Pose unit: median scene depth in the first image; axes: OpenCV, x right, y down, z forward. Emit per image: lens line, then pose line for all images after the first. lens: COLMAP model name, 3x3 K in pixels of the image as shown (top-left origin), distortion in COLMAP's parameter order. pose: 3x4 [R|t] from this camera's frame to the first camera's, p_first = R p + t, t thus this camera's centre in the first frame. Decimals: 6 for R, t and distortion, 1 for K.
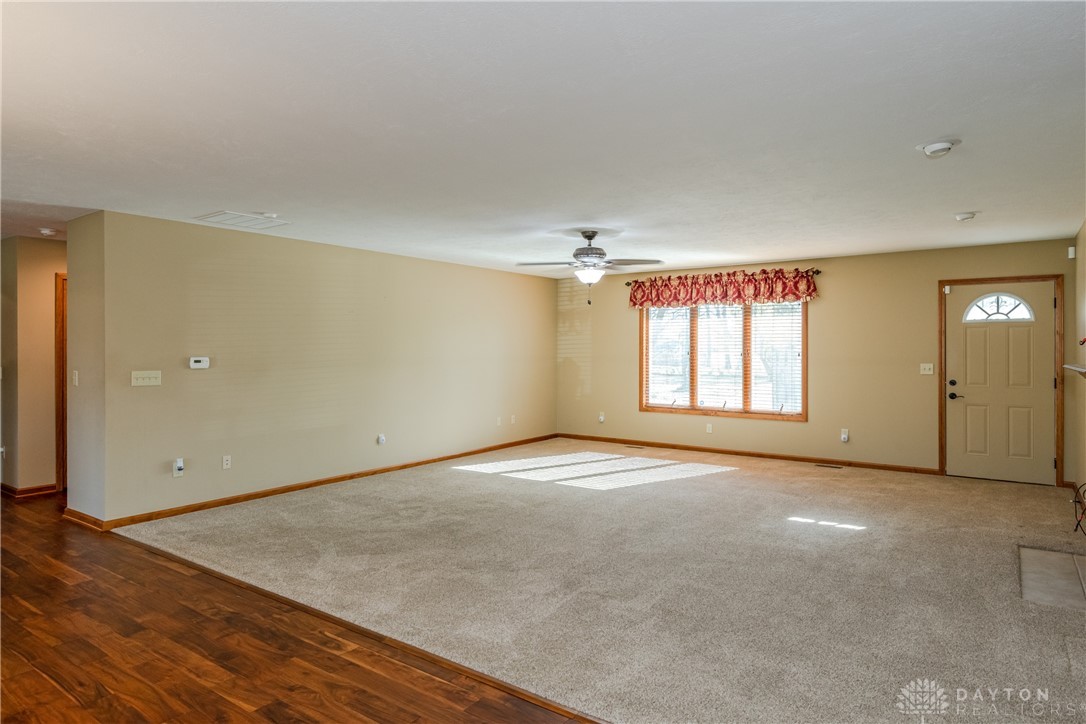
lens RADIAL K [[641.2, 0, 546.6], [0, 641.2, 346.1], [0, 0, 1]] dist [0.032306, -0.031017]
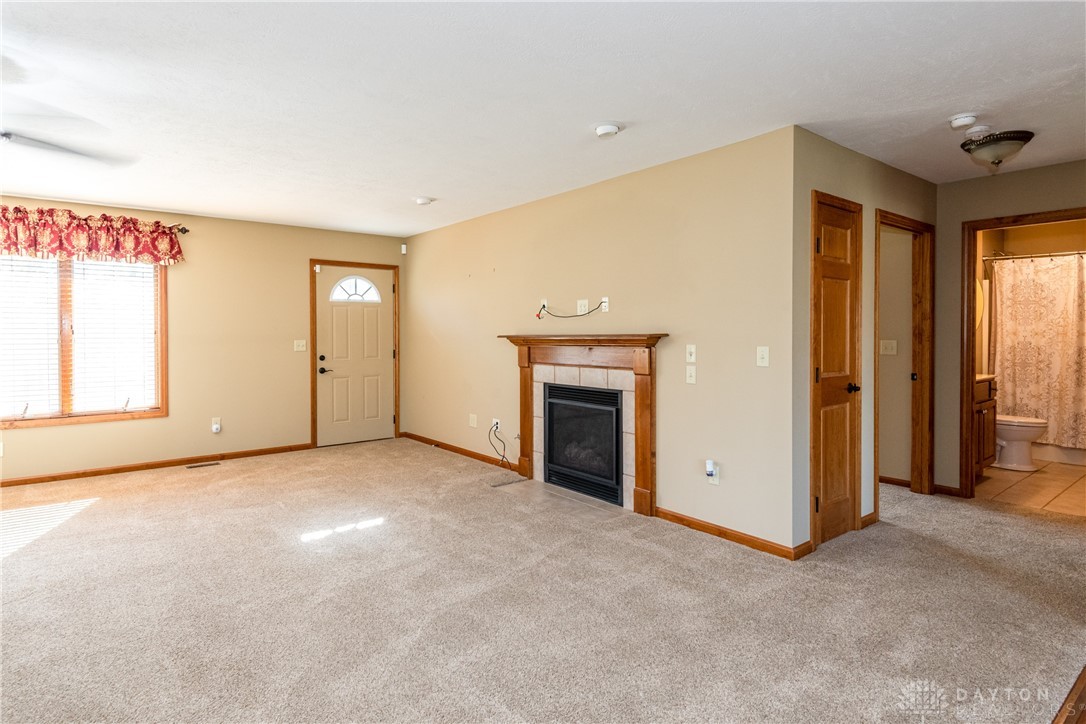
lens RADIAL K [[576.3, 0, 530.6], [0, 576.3, 339.6], [0, 0, 1]] dist [0.034424, -0.030509]
pose [[0.283300, -0.012541, 0.958949, -0.154896], [-0.000983, 0.999910, 0.013367, 0.012181], [-0.959031, -0.004730, 0.283263, 0.358855]]
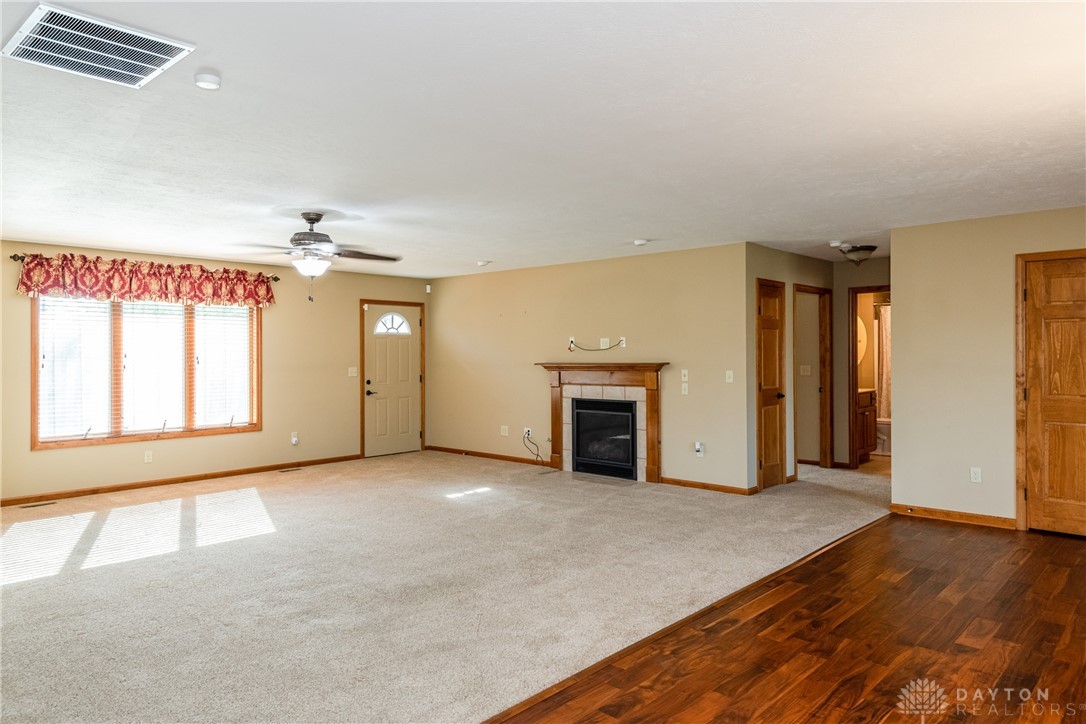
lens RADIAL K [[702.2, 0, 543.6], [0, 702.2, 350.7], [0, 0, 1]] dist [0.032546, -0.029185]
pose [[0.125887, 0.002968, 0.992040, -0.589876], [0.001314, 0.999994, -0.003159, 0.000583], [-0.992044, 0.001701, 0.125882, 0.434252]]
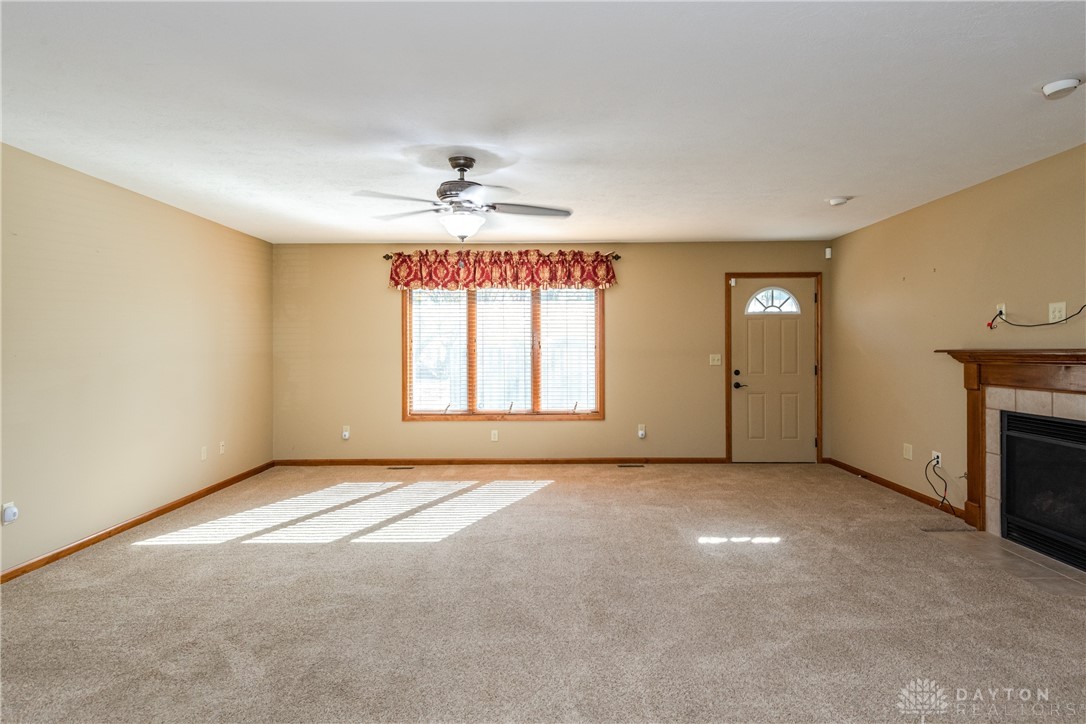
lens RADIAL K [[640.1, 0, 553.7], [0, 640.1, 353.0], [0, 0, 1]] dist [0.049866, -0.040408]
pose [[0.814056, -0.008335, 0.580727, -0.181251], [0.002435, 0.999937, 0.010938, 0.011688], [-0.580782, -0.007490, 0.814025, 0.292754]]
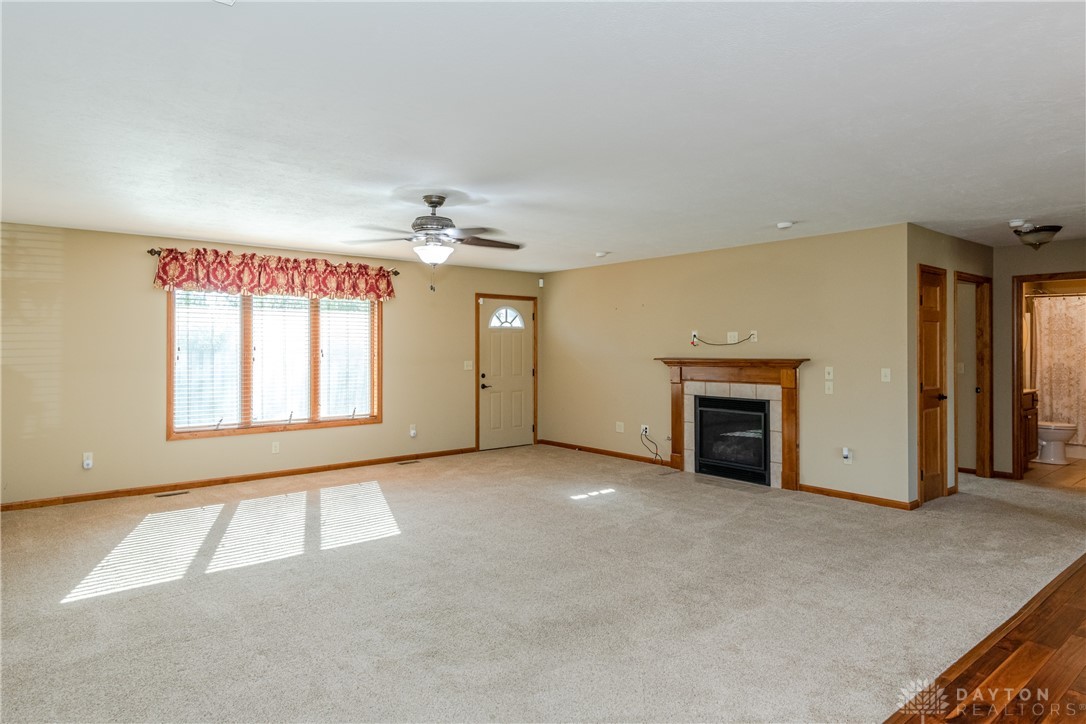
lens RADIAL K [[641.2, 0, 546.6], [0, 641.2, 346.1], [0, 0, 1]] dist [0.032306, -0.031017]
pose [[0.253122, 0.002402, 0.967431, -0.476491], [-0.003173, 0.999994, -0.001653, 0.000631], [-0.967429, -0.002651, 0.253128, 0.497169]]
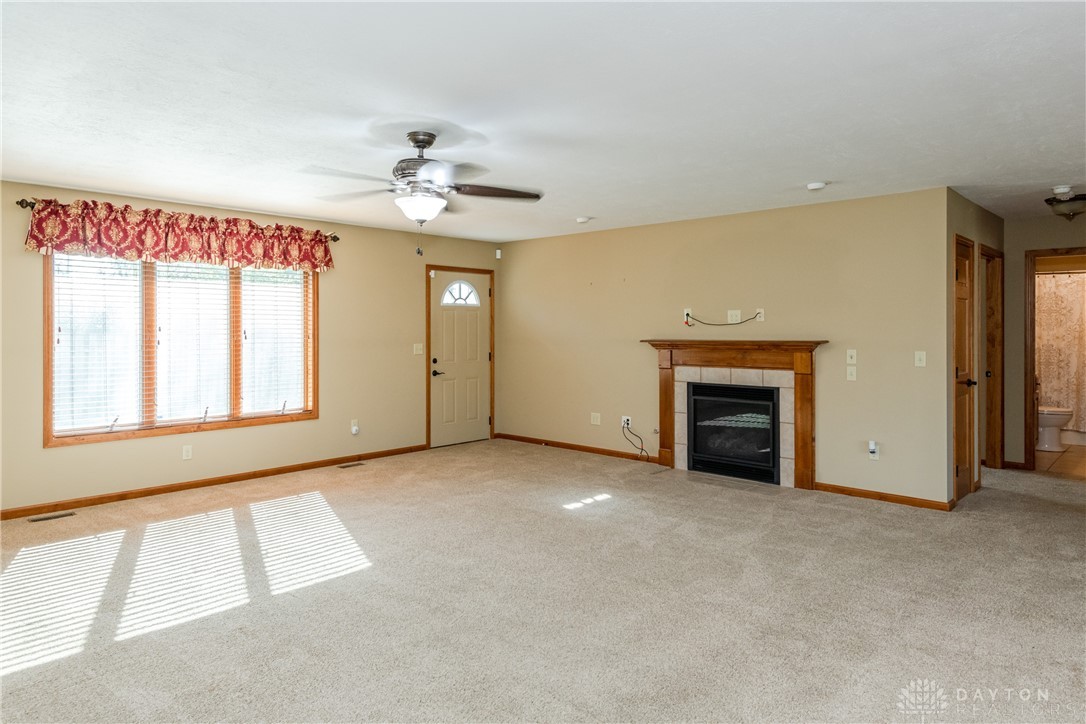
lens RADIAL K [[674.7, 0, 534.1], [0, 674.7, 331.4], [0, 0, 1]] dist [0.037915, -0.033838]
pose [[0.141221, -0.004488, 0.989968, -0.403279], [-0.003113, 0.999983, 0.004977, 0.001312], [-0.989973, -0.003785, 0.141204, 0.594886]]
